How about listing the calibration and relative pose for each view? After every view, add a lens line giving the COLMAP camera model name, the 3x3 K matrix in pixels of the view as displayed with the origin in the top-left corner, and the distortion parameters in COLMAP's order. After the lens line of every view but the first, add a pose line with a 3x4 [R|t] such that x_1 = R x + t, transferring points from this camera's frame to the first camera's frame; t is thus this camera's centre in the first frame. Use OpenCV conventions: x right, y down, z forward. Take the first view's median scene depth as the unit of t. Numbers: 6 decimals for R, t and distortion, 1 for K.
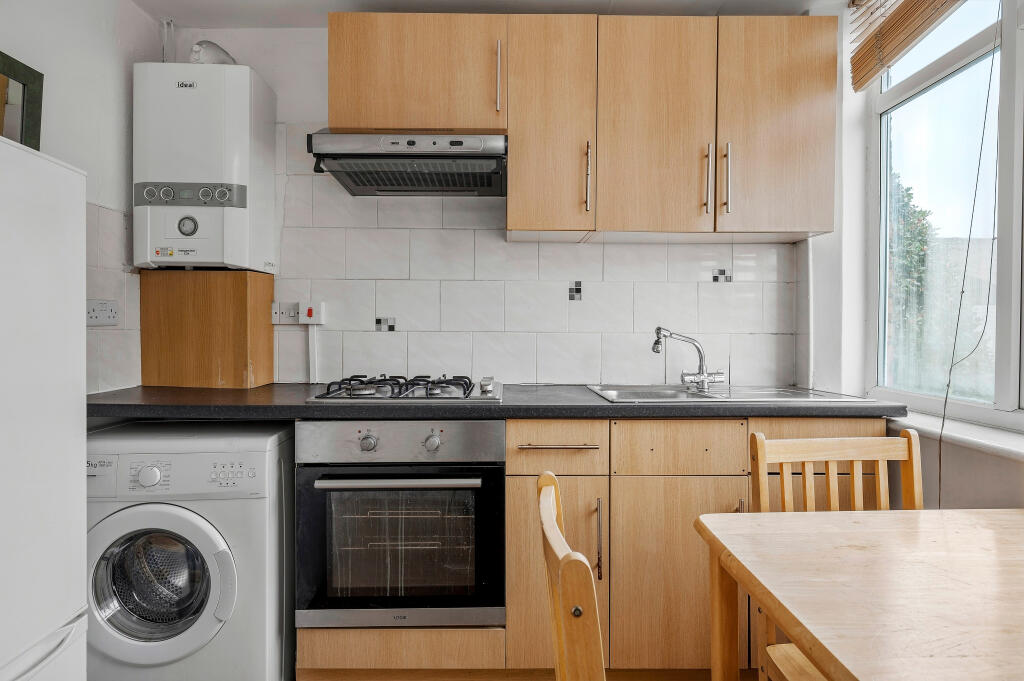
lens RADIAL K [[564.5, 0, 510.1], [0, 564.5, 338.6], [0, 0, 1]] dist [-0.000071, -0.000074]
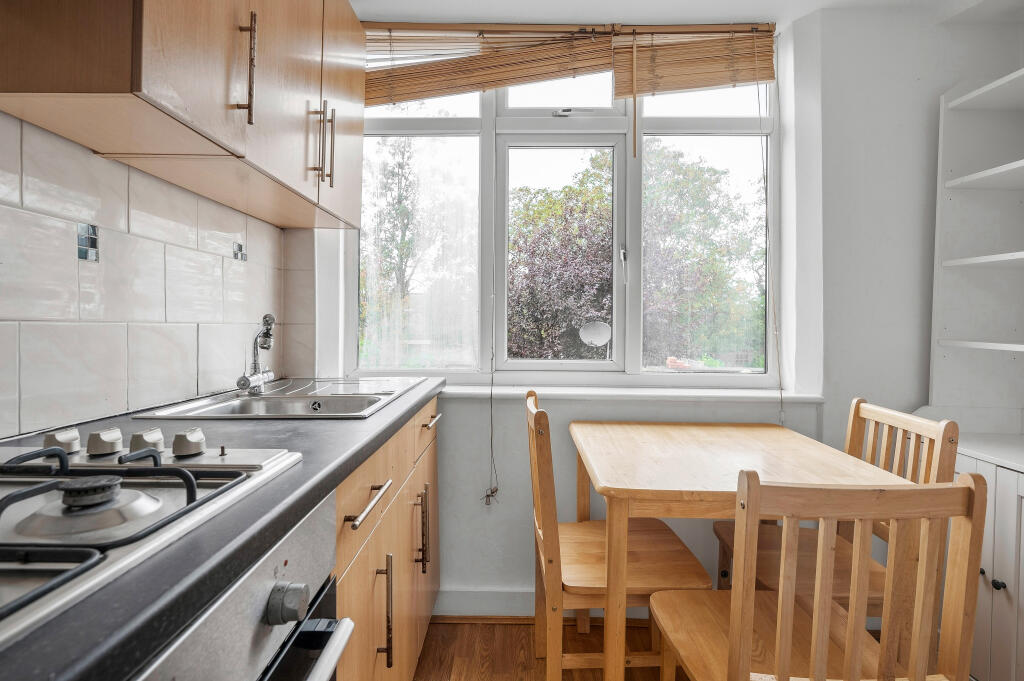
lens RADIAL K [[507.1, 0, 513.3], [0, 507.1, 328.0], [0, 0, 1]] dist [0.001321, 0.000355]
pose [[0.032946, -0.009409, 0.999413, -0.438321], [0.011901, 0.999888, 0.009021, -0.006111], [-0.999386, 0.011597, 0.033054, 0.754683]]
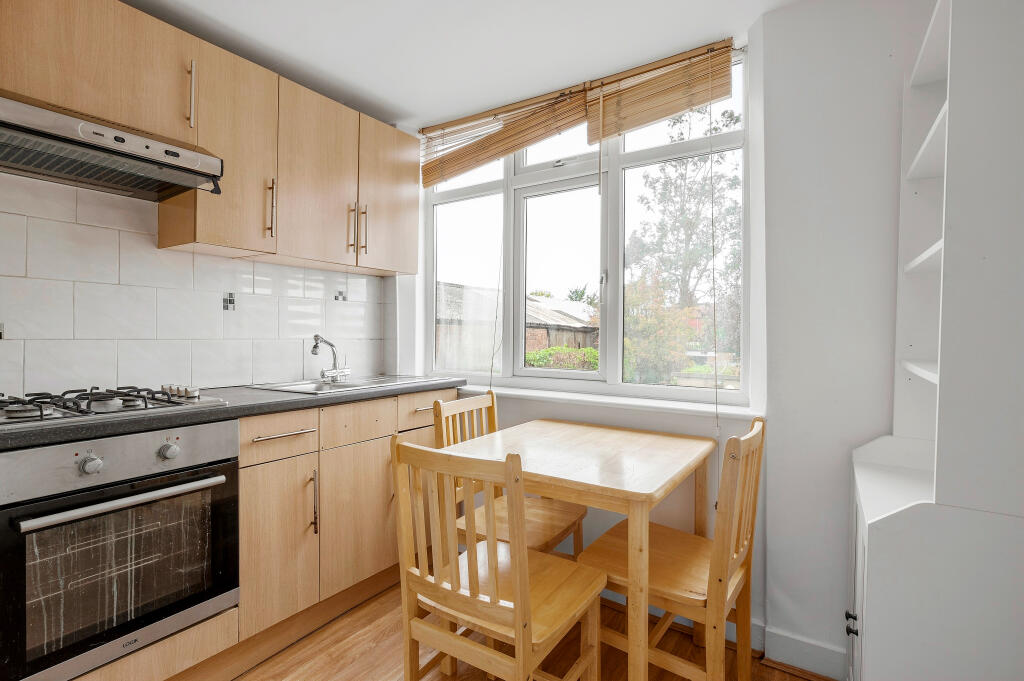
lens RADIAL K [[496.1, 0, 512.0], [0, 496.1, 340.5], [0, 0, 1]] dist [-0.002630, 0.000157]
pose [[0.566853, -0.010652, 0.823750, -0.469637], [0.012456, 0.999913, 0.004359, -0.007597], [-0.823725, 0.007789, 0.566936, -0.001214]]
